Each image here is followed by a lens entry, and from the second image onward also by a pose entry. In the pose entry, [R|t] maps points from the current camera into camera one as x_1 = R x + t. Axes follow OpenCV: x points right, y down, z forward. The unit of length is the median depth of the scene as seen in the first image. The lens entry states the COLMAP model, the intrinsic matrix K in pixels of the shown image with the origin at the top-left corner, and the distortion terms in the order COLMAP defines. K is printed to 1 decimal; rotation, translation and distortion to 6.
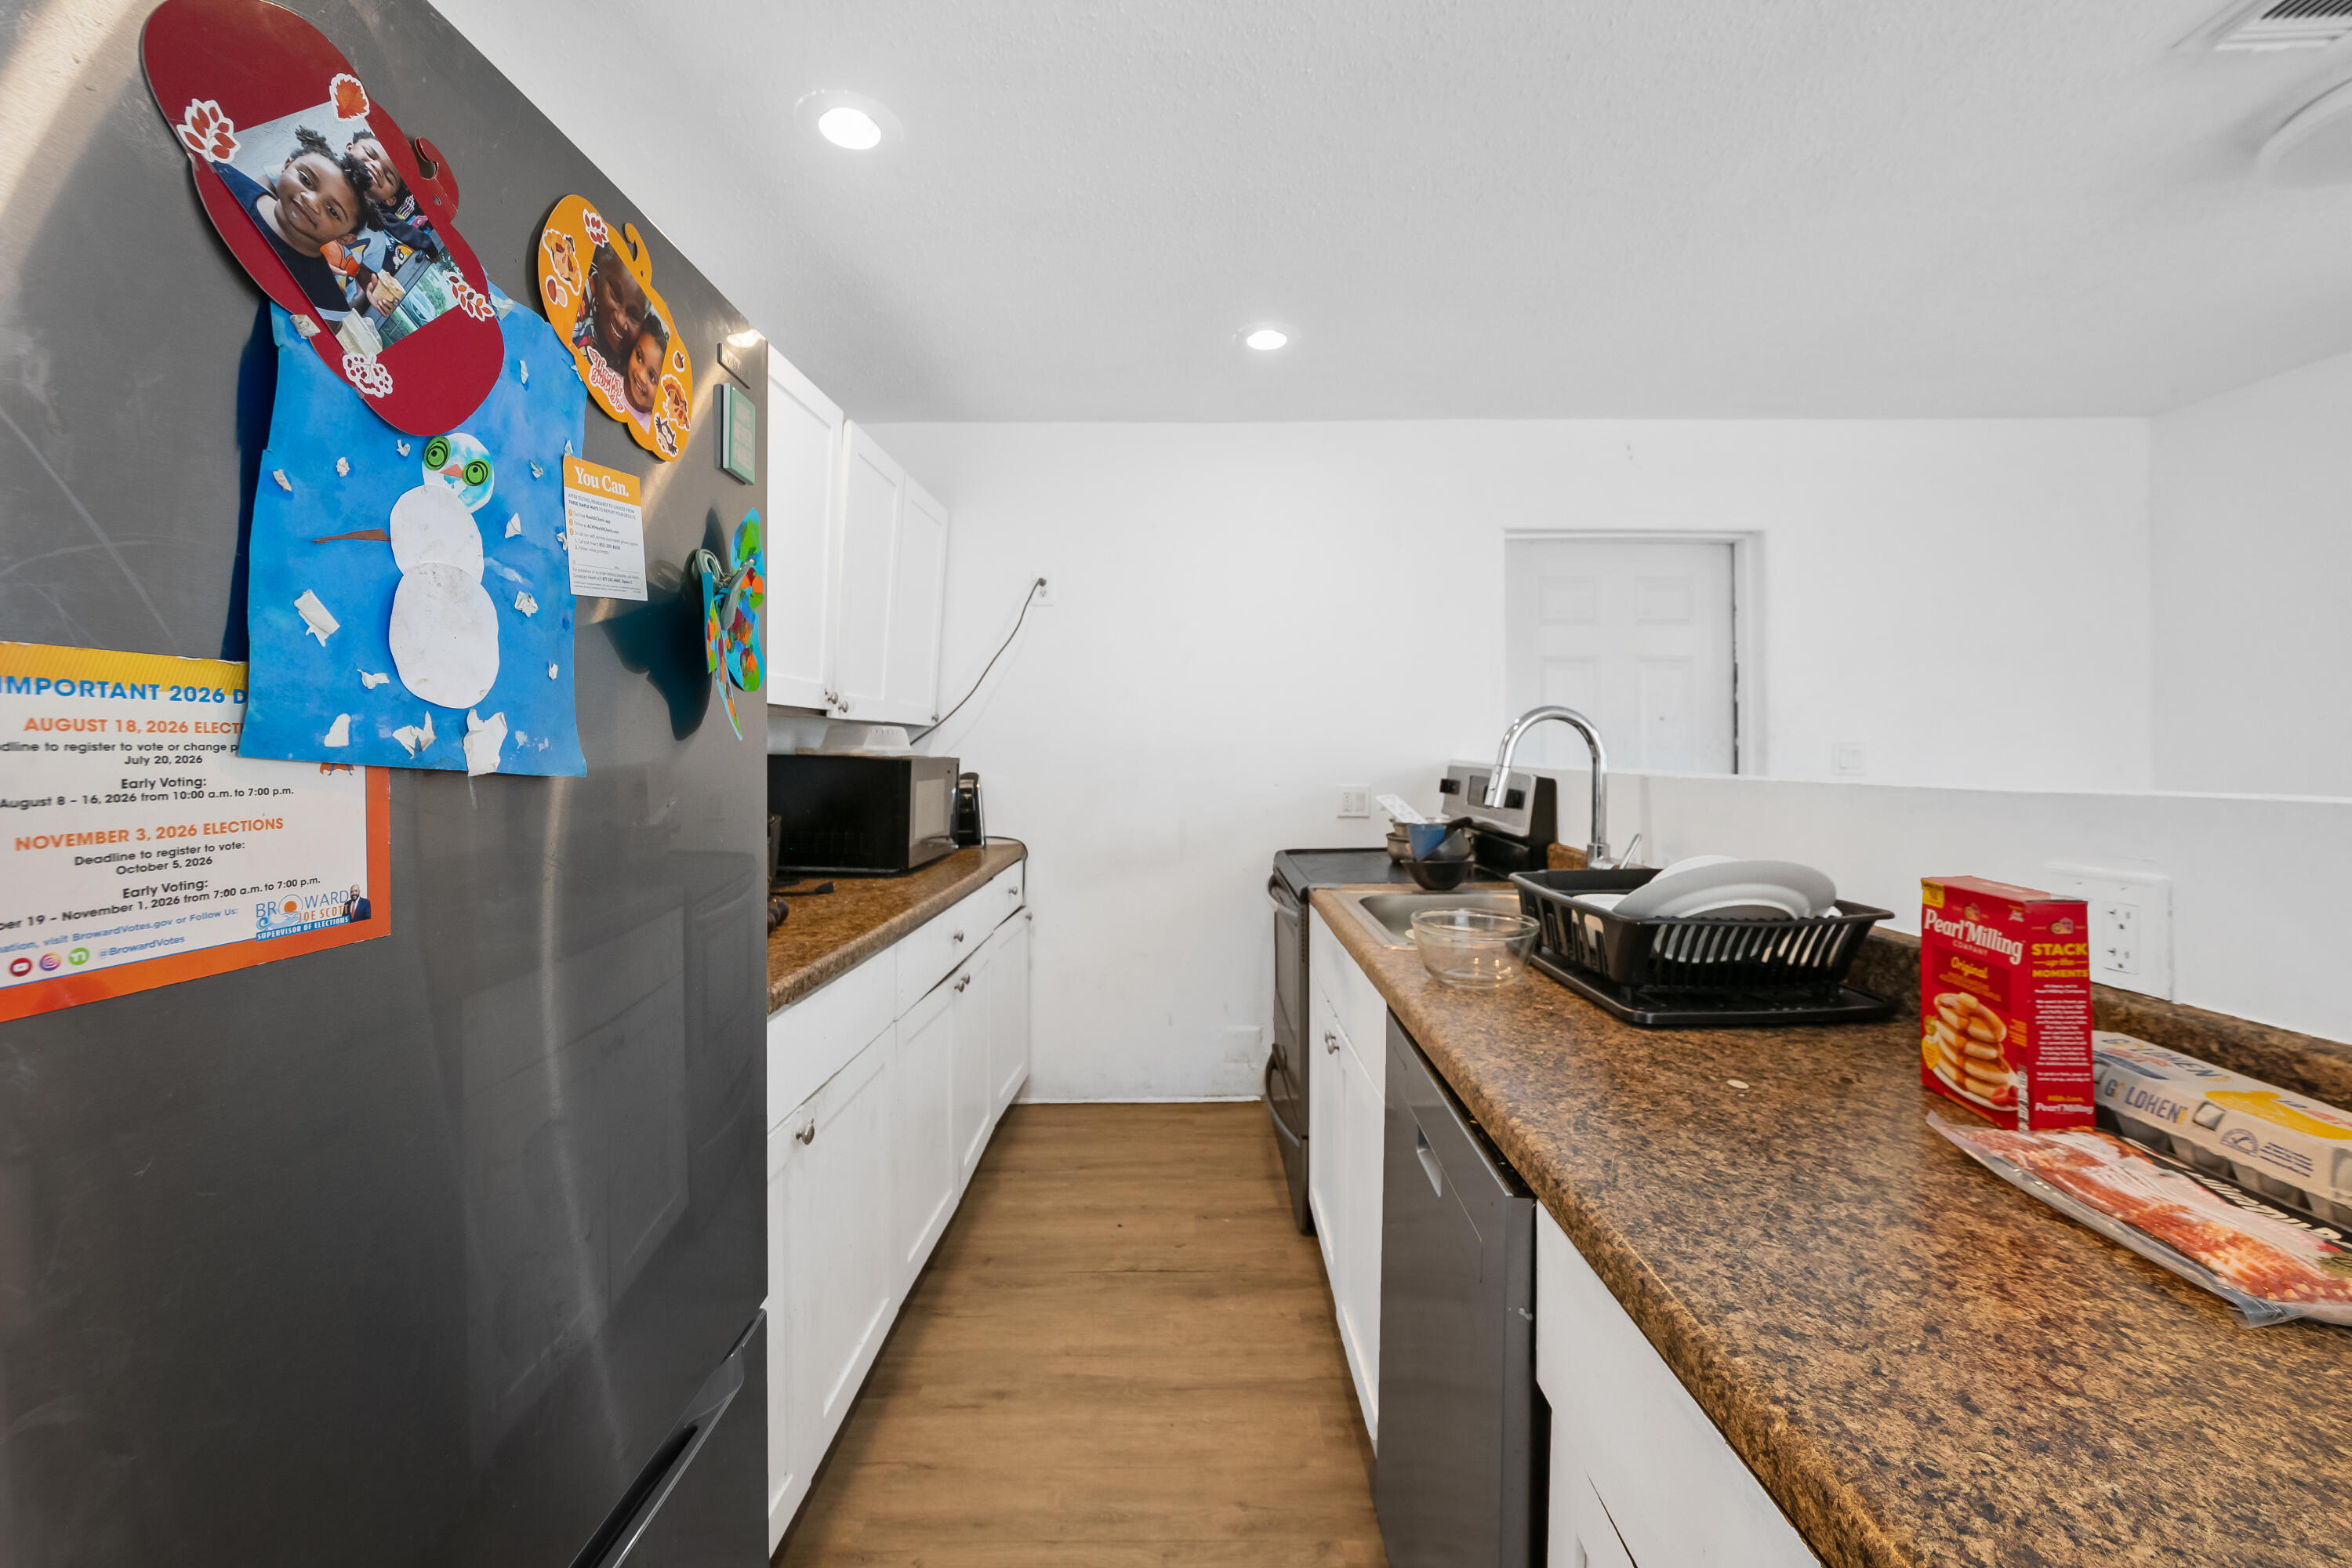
lens RADIAL K [[934.4, 0, 1192.0], [0, 934.4, 753.2], [0, 0, 1]] dist [-0.011589, -0.000209]
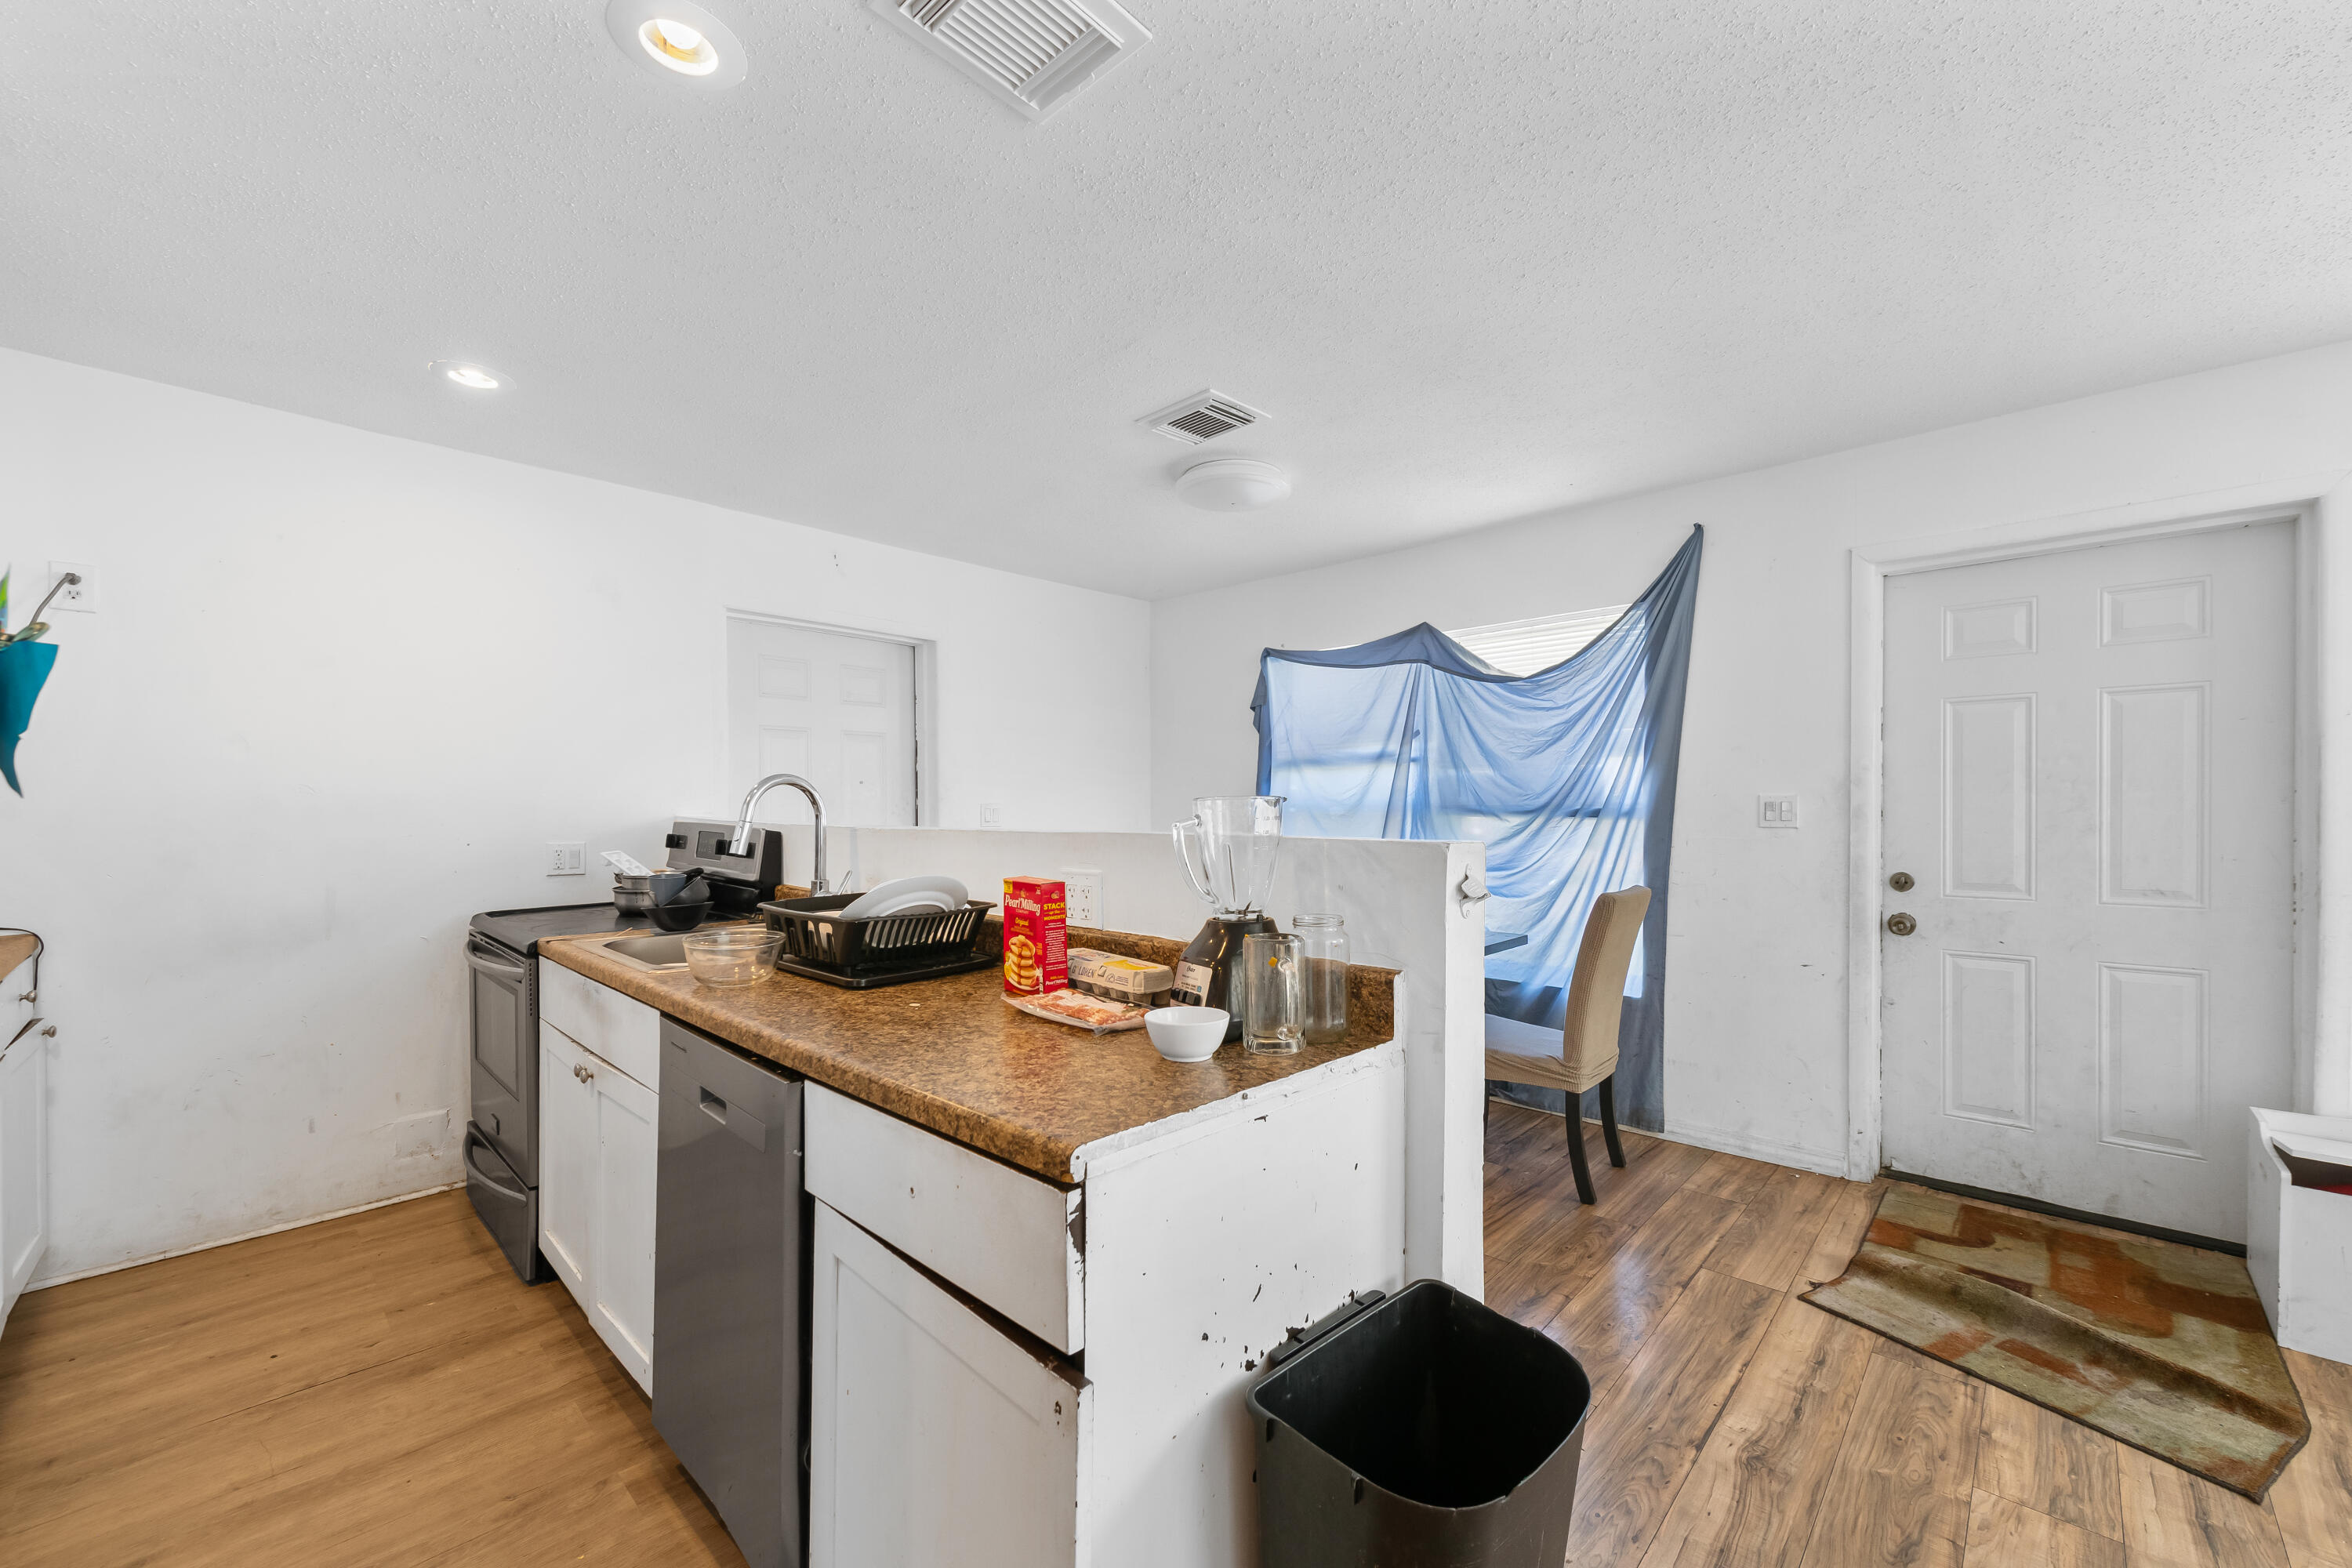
lens RADIAL K [[920.3, 0, 1187.8], [0, 920.3, 817.1], [0, 0, 1]] dist [-0.000633, -0.000114]
pose [[0.686587, -0.003867, 0.727037, -0.118525], [-0.001483, 0.999976, 0.006719, -0.000872], [-0.727046, -0.005691, 0.686565, -0.209691]]
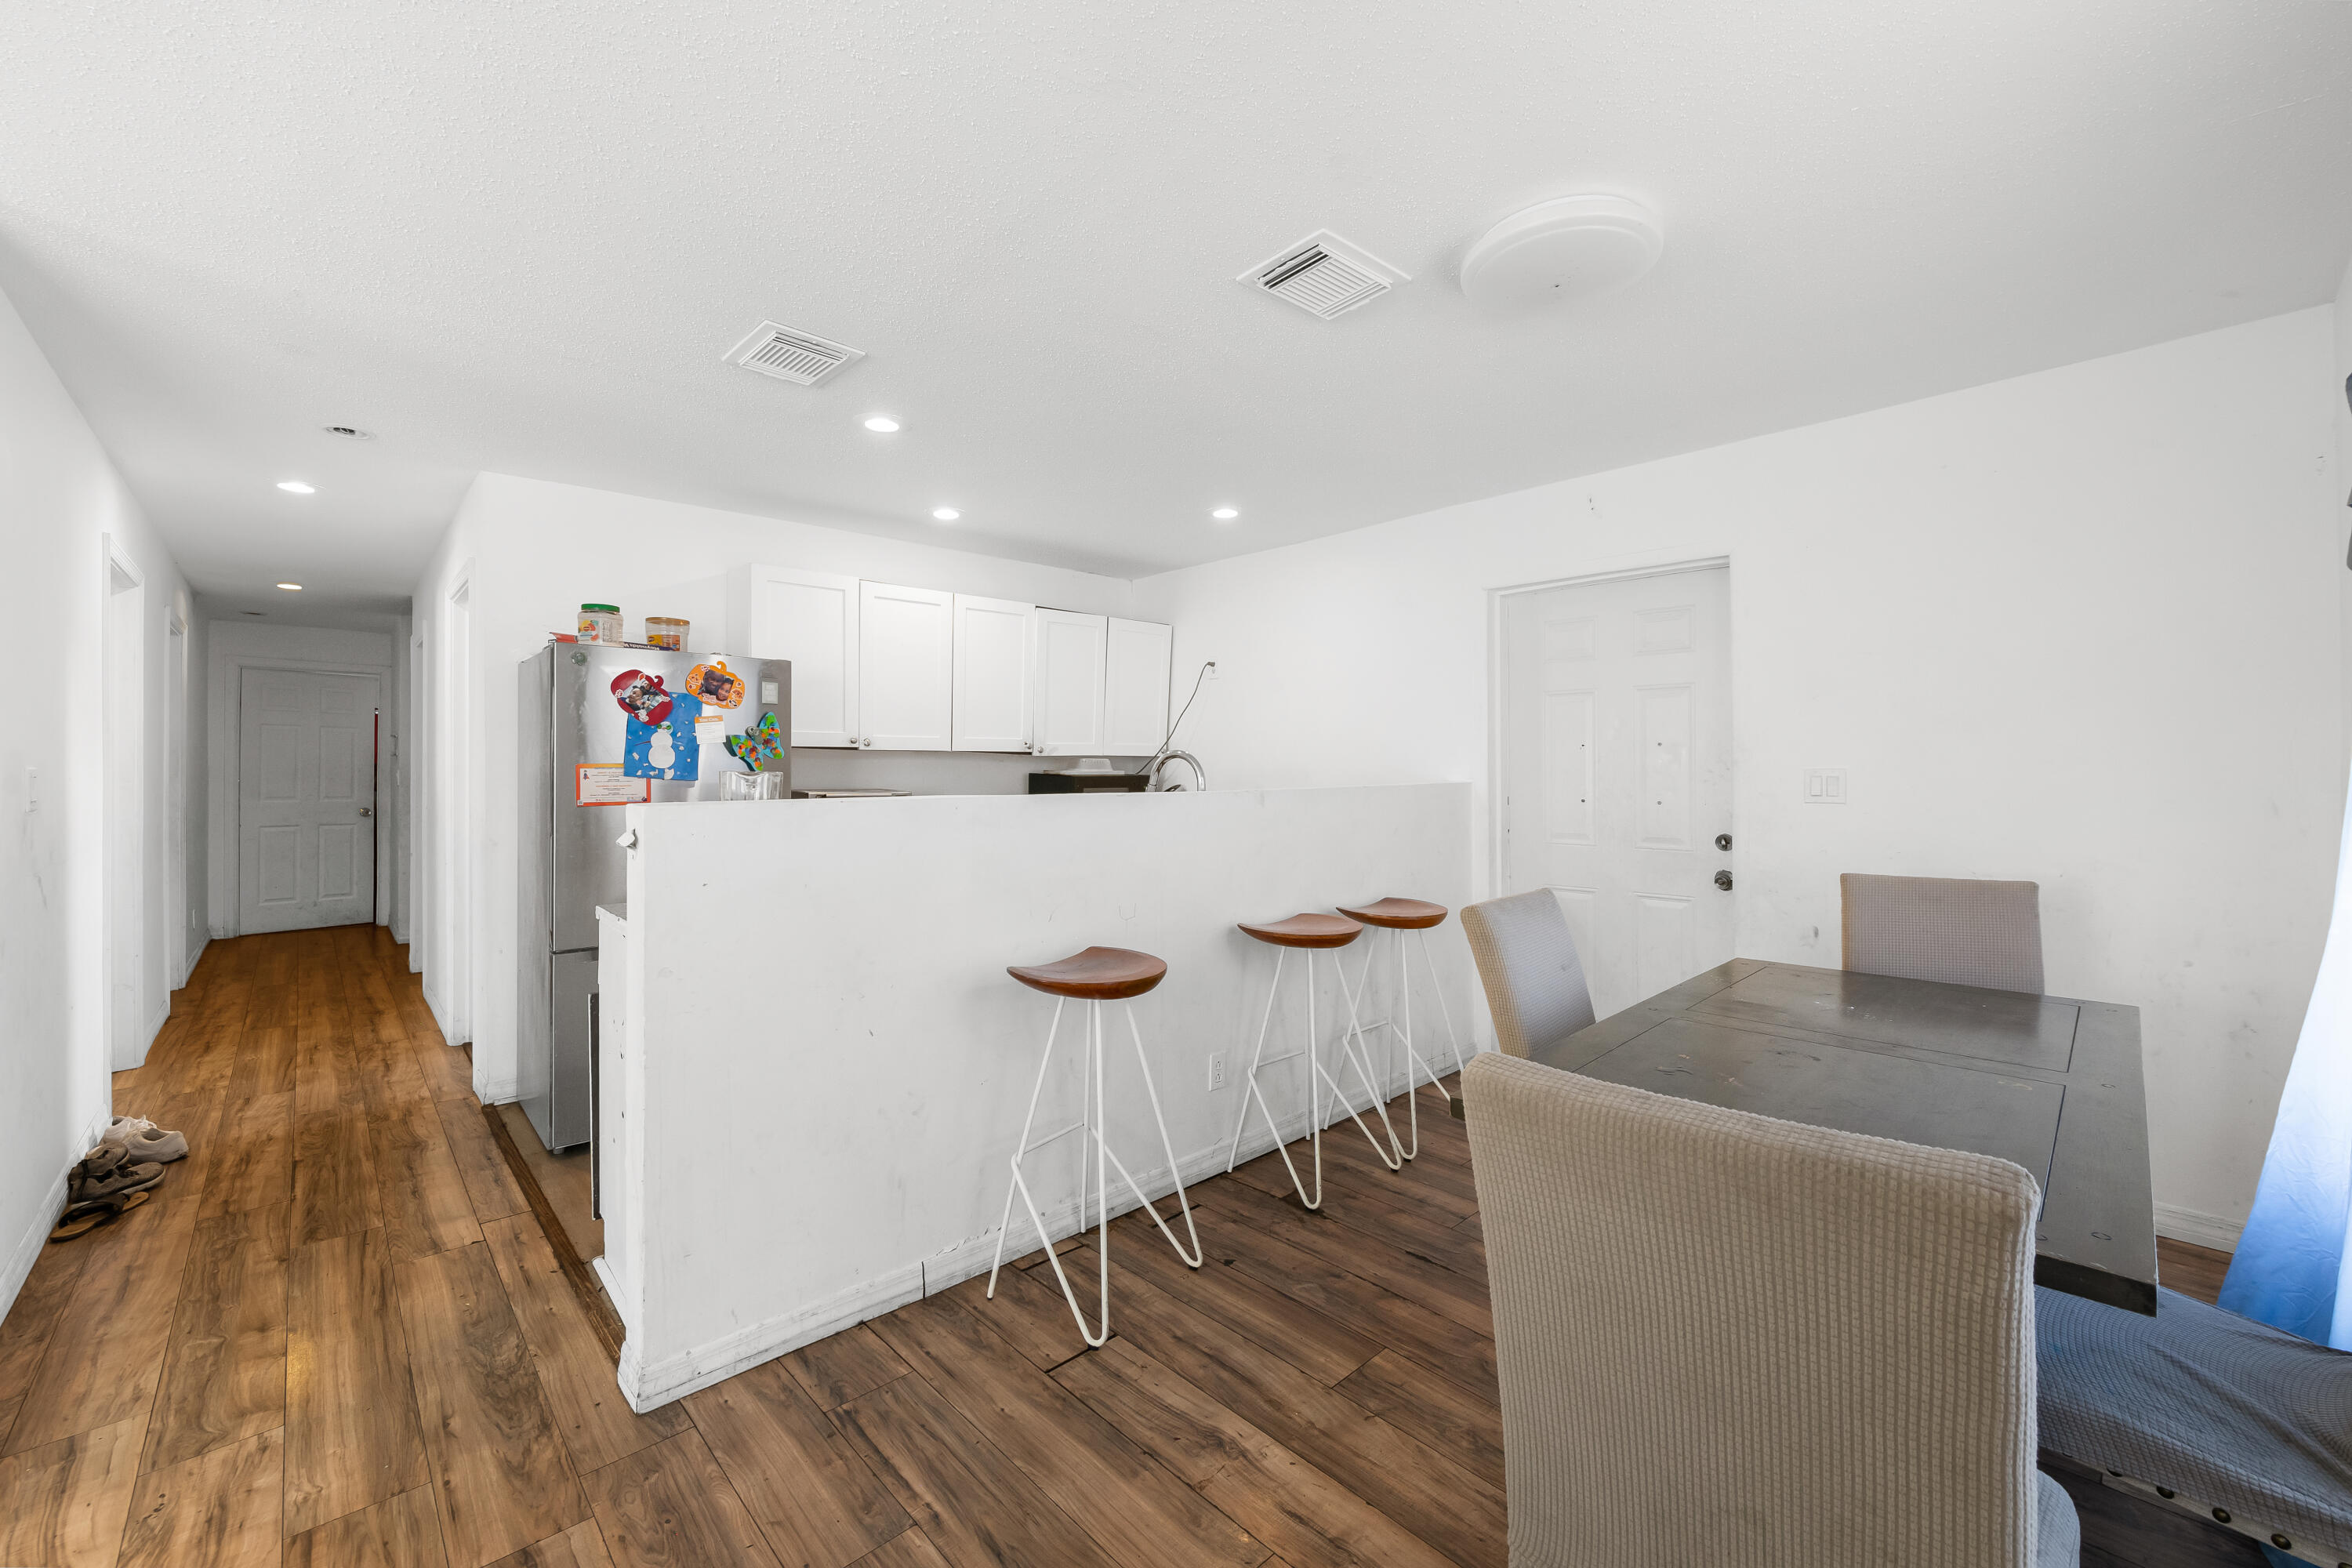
lens RADIAL K [[933.9, 0, 1176.8], [0, 933.9, 745.2], [0, 0, 1]] dist [0.001370, -0.000061]
pose [[0.688731, -0.010731, -0.724938, 1.331195], [-0.003534, 0.999829, -0.018158, -0.022313], [0.725009, 0.015068, 0.688575, -0.170335]]
